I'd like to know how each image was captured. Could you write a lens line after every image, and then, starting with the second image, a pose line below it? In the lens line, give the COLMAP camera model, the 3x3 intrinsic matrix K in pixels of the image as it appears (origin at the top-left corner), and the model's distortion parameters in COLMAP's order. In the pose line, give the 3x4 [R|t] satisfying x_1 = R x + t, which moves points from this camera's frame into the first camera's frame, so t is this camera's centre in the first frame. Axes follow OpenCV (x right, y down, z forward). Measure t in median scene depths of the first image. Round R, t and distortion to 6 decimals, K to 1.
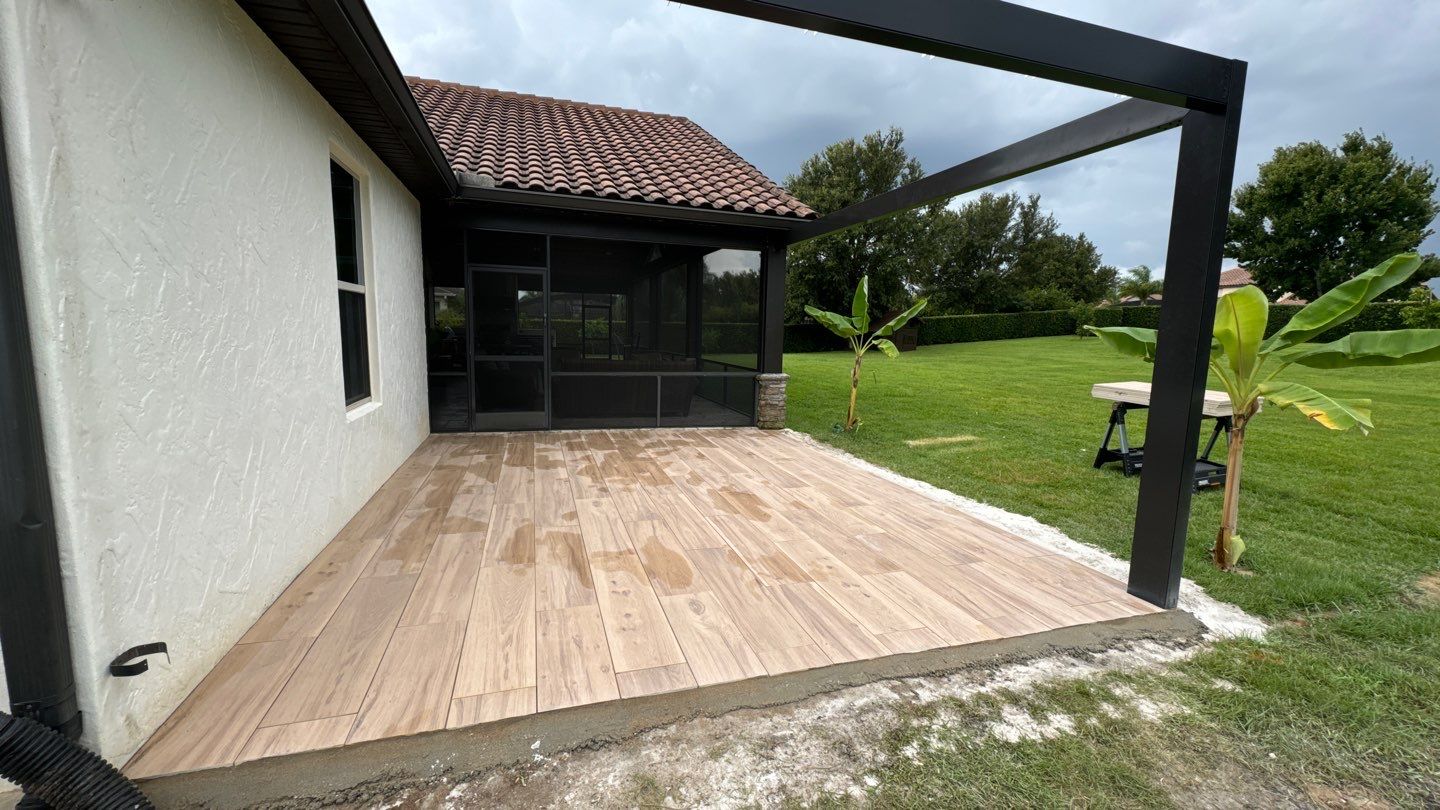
lens RADIAL K [[569.7, 0, 717.4], [0, 569.7, 397.7], [0, 0, 1]] dist [-0.001778, -0.000648]
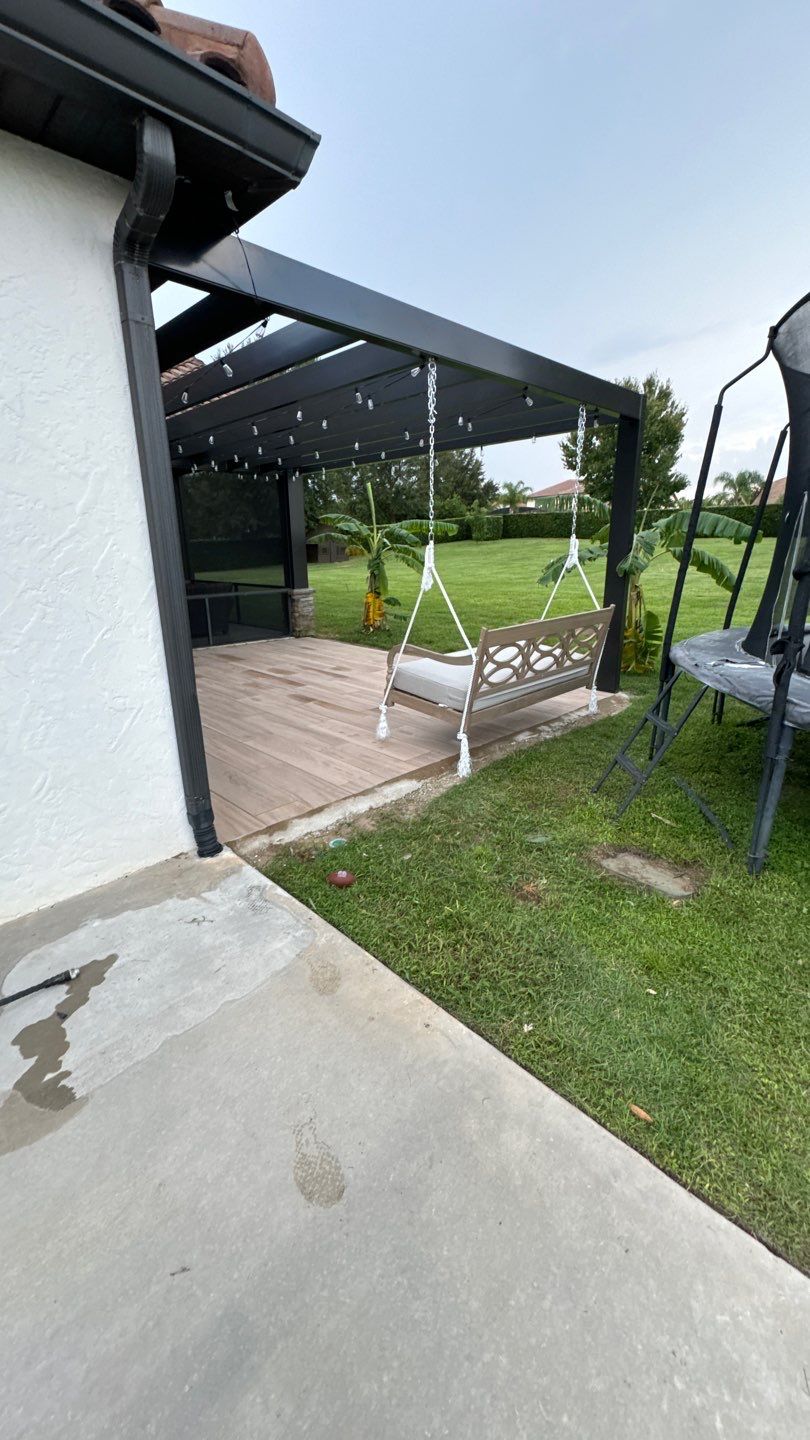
lens RADIAL K [[569.7, 0, 404.6], [0, 569.7, 713.4], [0, 0, 1]] dist [-0.001778, -0.000648]
pose [[0.888643, -0.163726, 0.428378, -0.438633], [0.087207, 0.977385, 0.192649, 0.001192], [-0.450232, -0.133839, 0.882824, -0.256034]]
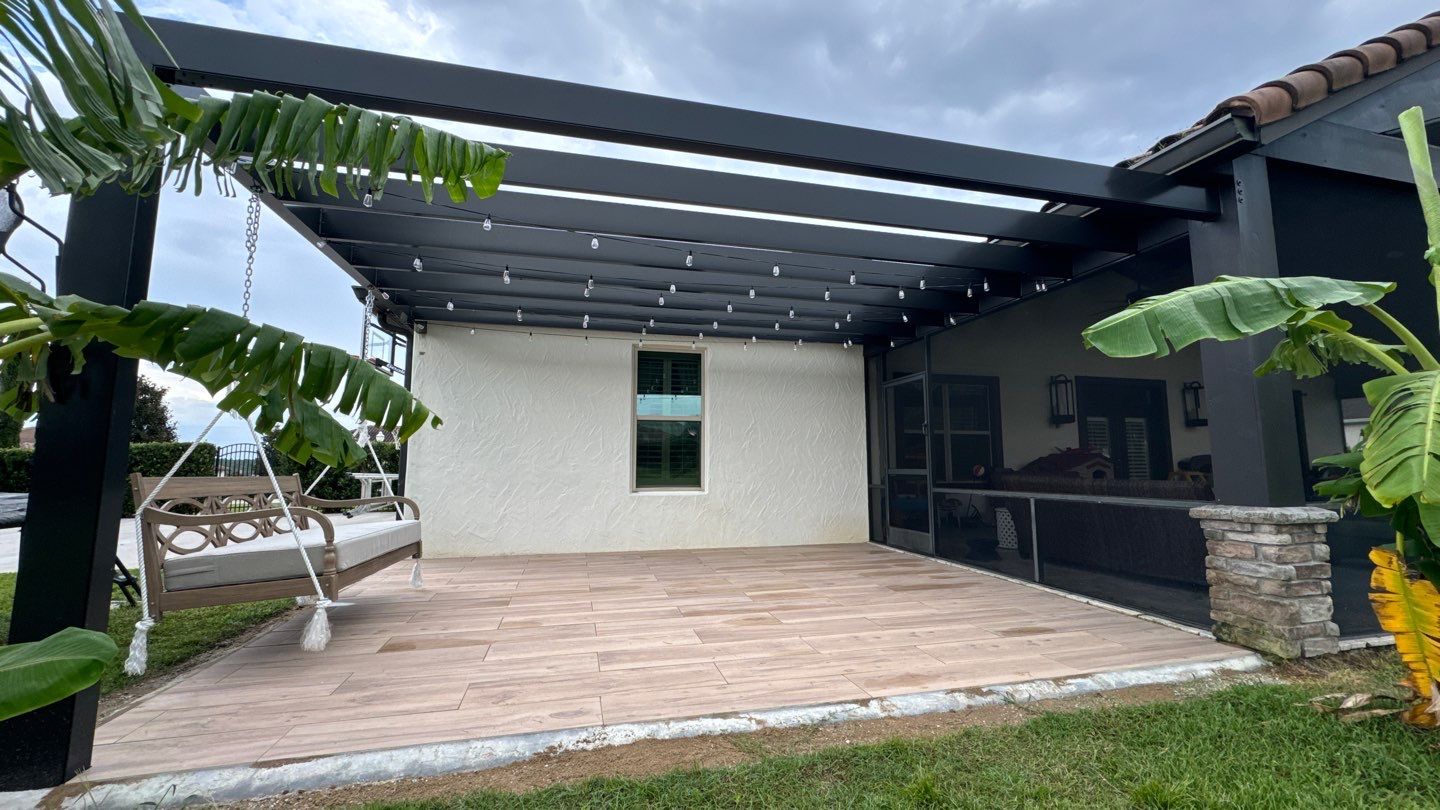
lens RADIAL K [[569.7, 0, 720.6], [0, 569.7, 407.2], [0, 0, 1]] dist [-0.001778, -0.000648]
pose [[-0.060869, -0.134511, -0.989041, 0.908776], [-0.119520, 0.984731, -0.126569, -0.027700], [0.990964, 0.110506, -0.076016, 1.140787]]
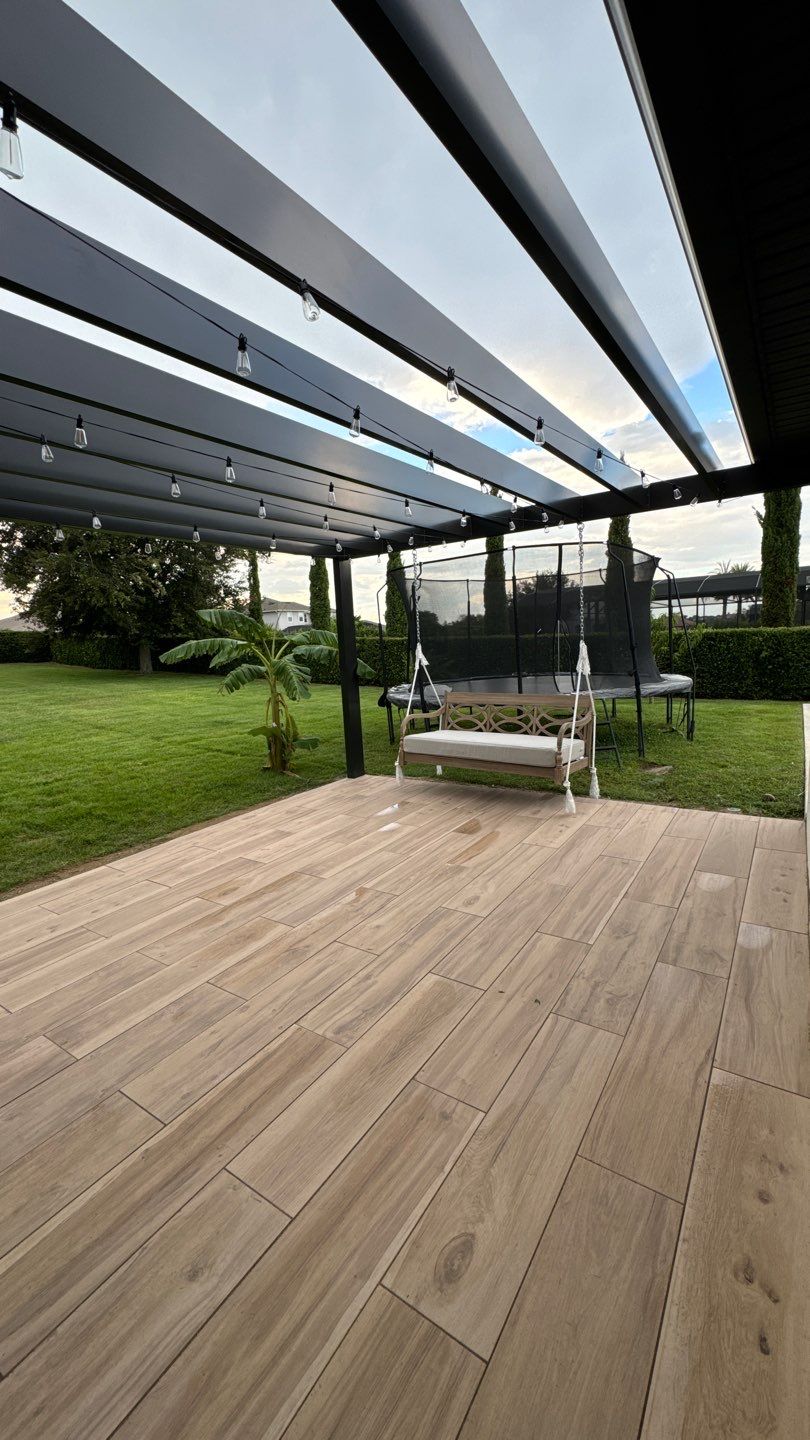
lens RADIAL K [[569.7, 0, 407.0], [0, 569.7, 715.6], [0, 0, 1]] dist [-0.001778, -0.000648]
pose [[-0.614302, -0.101909, 0.782462, -0.692773], [0.129079, 0.965289, 0.227059, -0.228149], [-0.778441, 0.240482, -0.579825, 1.370446]]
